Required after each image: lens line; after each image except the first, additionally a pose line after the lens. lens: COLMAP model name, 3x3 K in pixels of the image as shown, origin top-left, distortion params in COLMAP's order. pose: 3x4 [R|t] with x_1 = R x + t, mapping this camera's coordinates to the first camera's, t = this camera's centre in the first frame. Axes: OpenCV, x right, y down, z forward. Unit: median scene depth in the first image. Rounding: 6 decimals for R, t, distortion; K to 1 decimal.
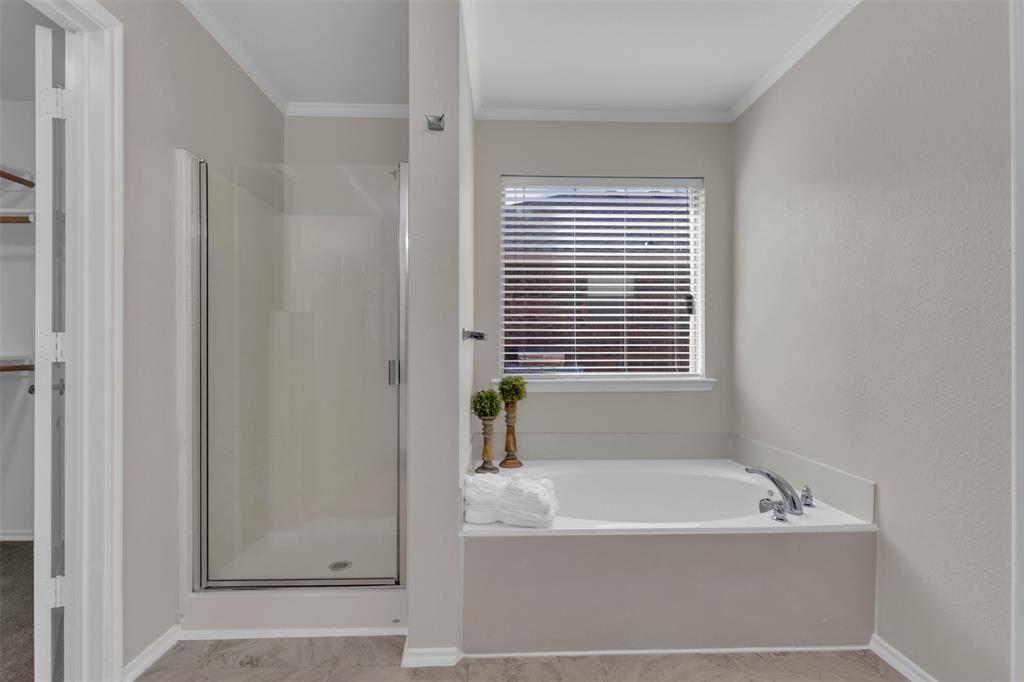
lens RADIAL K [[469.0, 0, 514.3], [0, 469.0, 340.6], [0, 0, 1]] dist [0.000536, -0.001248]
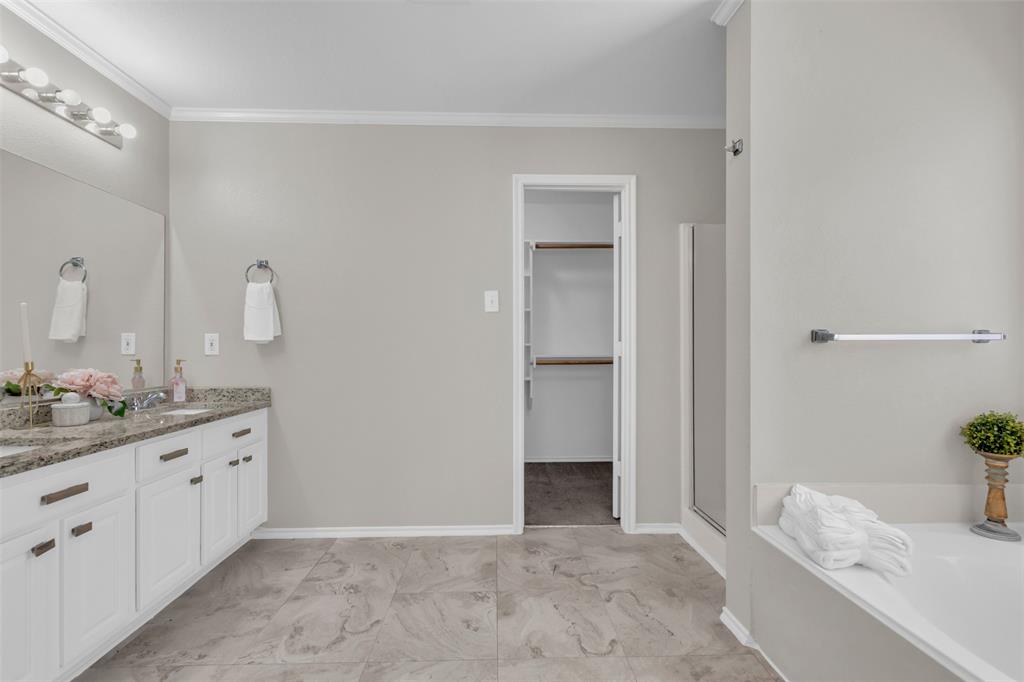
lens RADIAL K [[469.0, 0, 510.0], [0, 469.0, 346.8], [0, 0, 1]] dist [0.000536, -0.001248]
pose [[-0.005949, -0.003904, -0.999975, 0.901356], [0.011982, 0.999920, -0.003975, 0.003868], [0.999911, -0.012006, -0.005902, 0.450073]]
